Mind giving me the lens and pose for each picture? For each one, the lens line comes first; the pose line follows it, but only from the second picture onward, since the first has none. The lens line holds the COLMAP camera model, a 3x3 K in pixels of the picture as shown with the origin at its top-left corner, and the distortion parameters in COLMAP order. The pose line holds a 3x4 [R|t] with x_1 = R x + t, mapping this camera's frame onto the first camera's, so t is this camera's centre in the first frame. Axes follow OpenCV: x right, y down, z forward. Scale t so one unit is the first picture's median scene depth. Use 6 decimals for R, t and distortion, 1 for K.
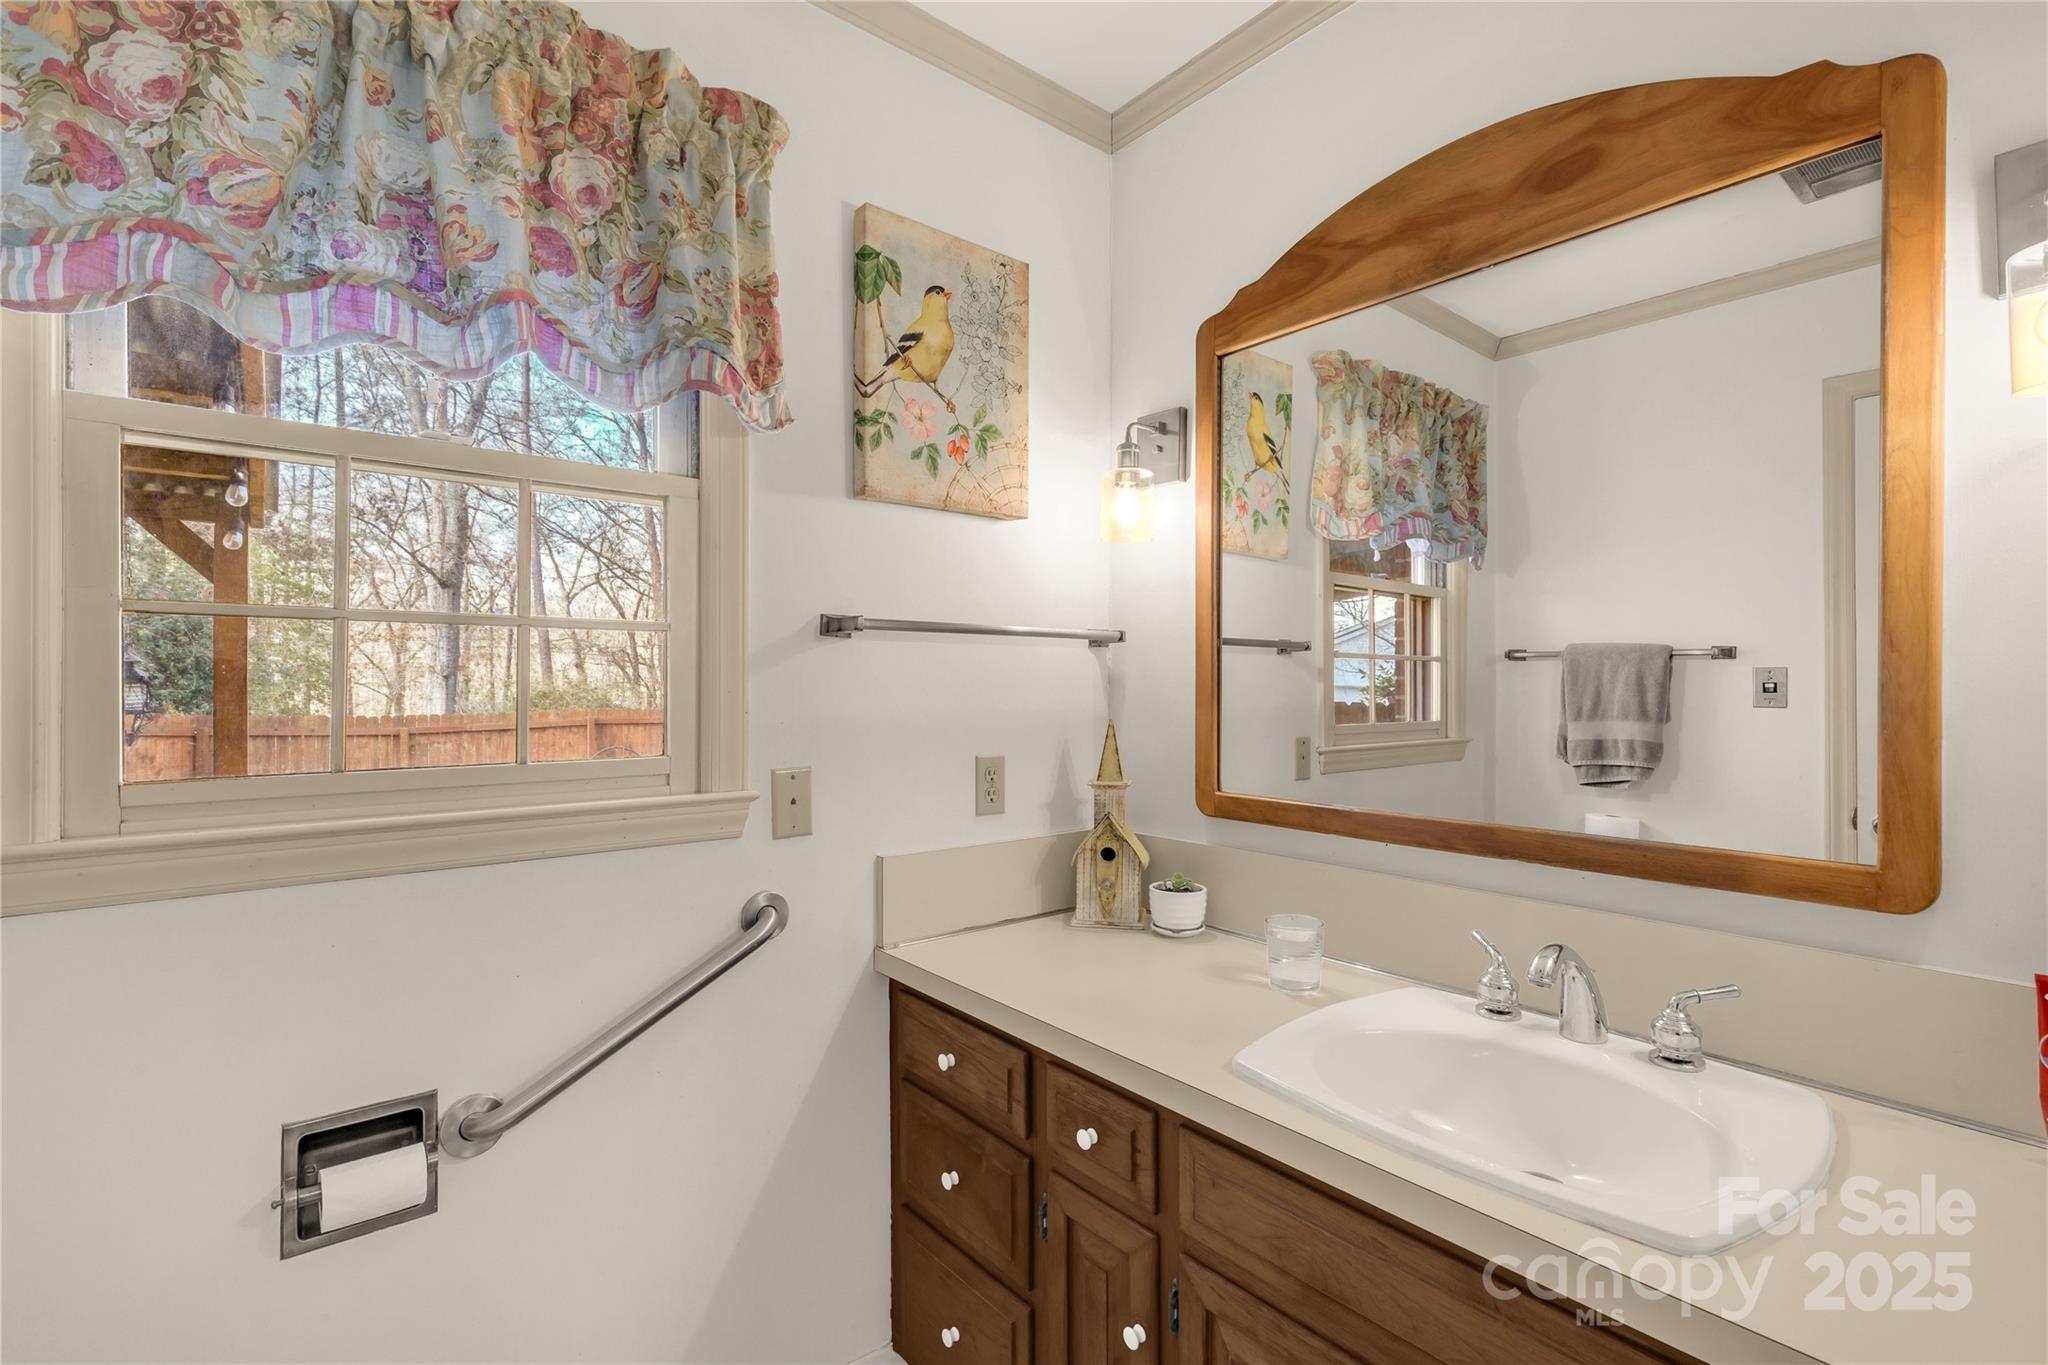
lens RADIAL K [[932.5, 0, 1040.3], [0, 932.5, 679.8], [0, 0, 1]] dist [0.001748, 0.000224]
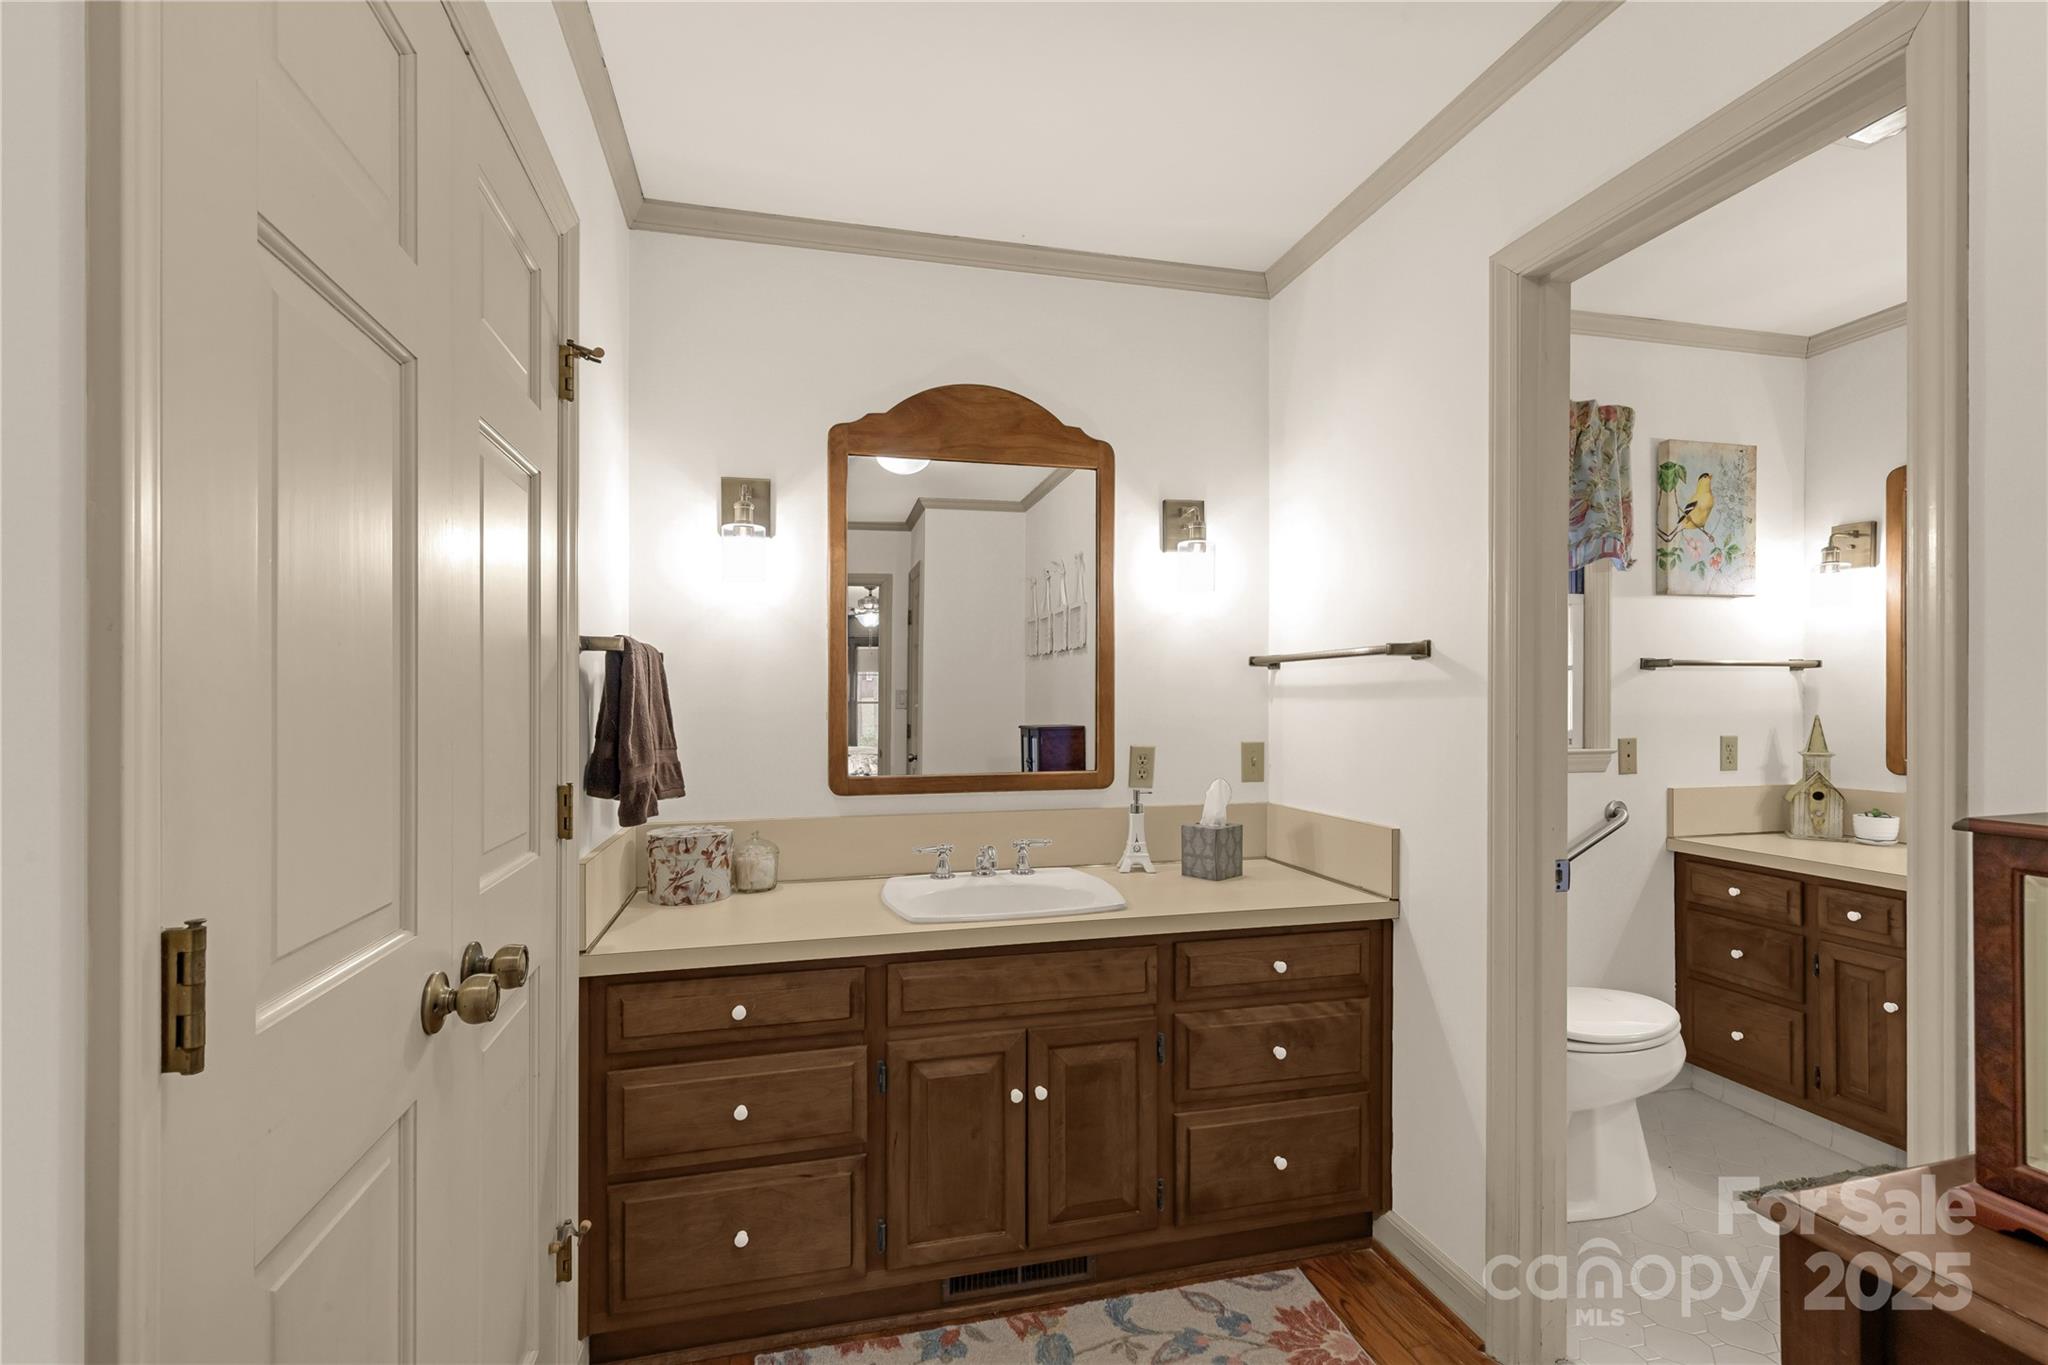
lens RADIAL K [[932.5, 0, 1017.3], [0, 932.5, 702.1], [0, 0, 1]] dist [0.001748, 0.000224]
pose [[0.898322, -0.005953, -0.439296, -0.529040], [0.009439, 0.999939, 0.005752, -0.003021], [0.439235, -0.009313, 0.898324, -1.243234]]
